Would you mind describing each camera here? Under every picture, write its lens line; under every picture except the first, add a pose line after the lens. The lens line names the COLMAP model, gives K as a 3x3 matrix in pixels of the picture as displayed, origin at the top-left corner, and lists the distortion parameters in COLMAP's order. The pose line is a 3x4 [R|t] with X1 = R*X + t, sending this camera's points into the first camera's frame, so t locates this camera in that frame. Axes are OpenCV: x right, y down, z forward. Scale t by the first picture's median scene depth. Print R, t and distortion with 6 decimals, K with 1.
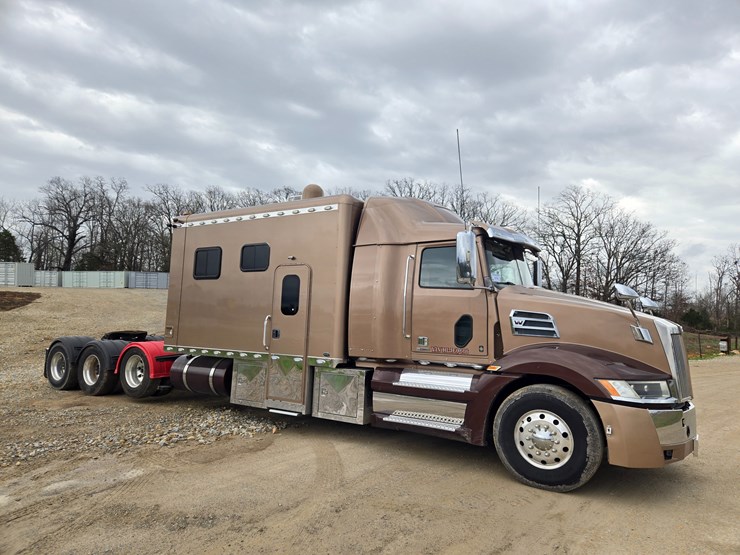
lens RADIAL K [[485.1, 0, 381.7], [0, 485.1, 277.5], [0, 0, 1]] dist [0.092539, -0.065150]
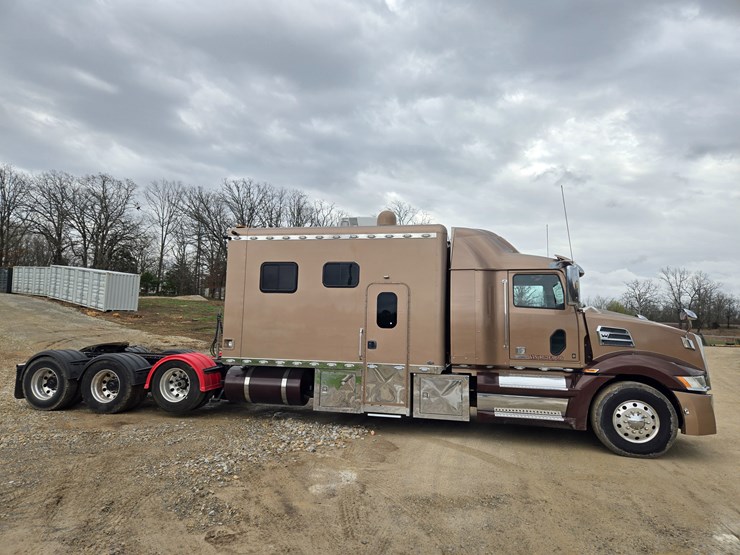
lens RADIAL K [[493.5, 0, 358.0], [0, 493.5, 280.0], [0, 0, 1]] dist [0.086897, -0.048231]
pose [[0.942879, 0.026860, 0.332049, -0.610026], [-0.027136, 0.999625, -0.003805, -0.026250], [-0.332027, -0.005423, 0.943254, -0.044849]]
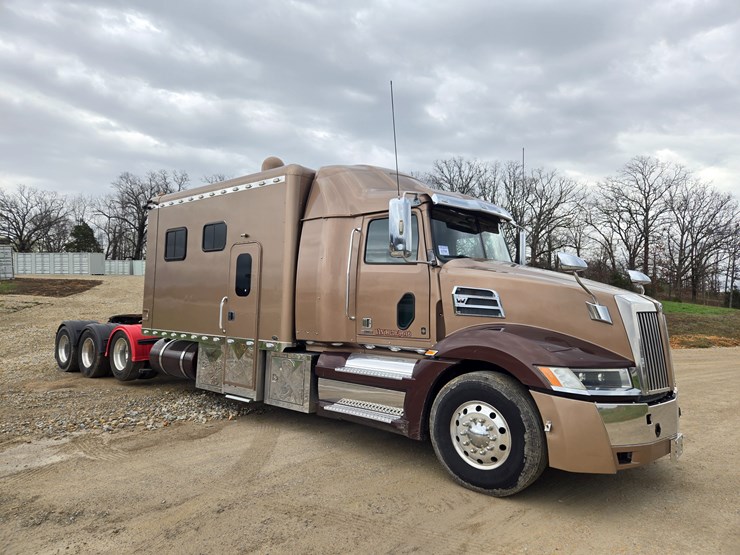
lens RADIAL K [[483.8, 0, 378.3], [0, 483.8, 271.8], [0, 0, 1]] dist [0.092027, -0.067520]
pose [[0.991718, -0.017350, -0.127260, 0.185665], [0.020084, 0.999594, 0.020234, 0.015425], [0.126857, -0.022622, 0.991663, 0.093925]]
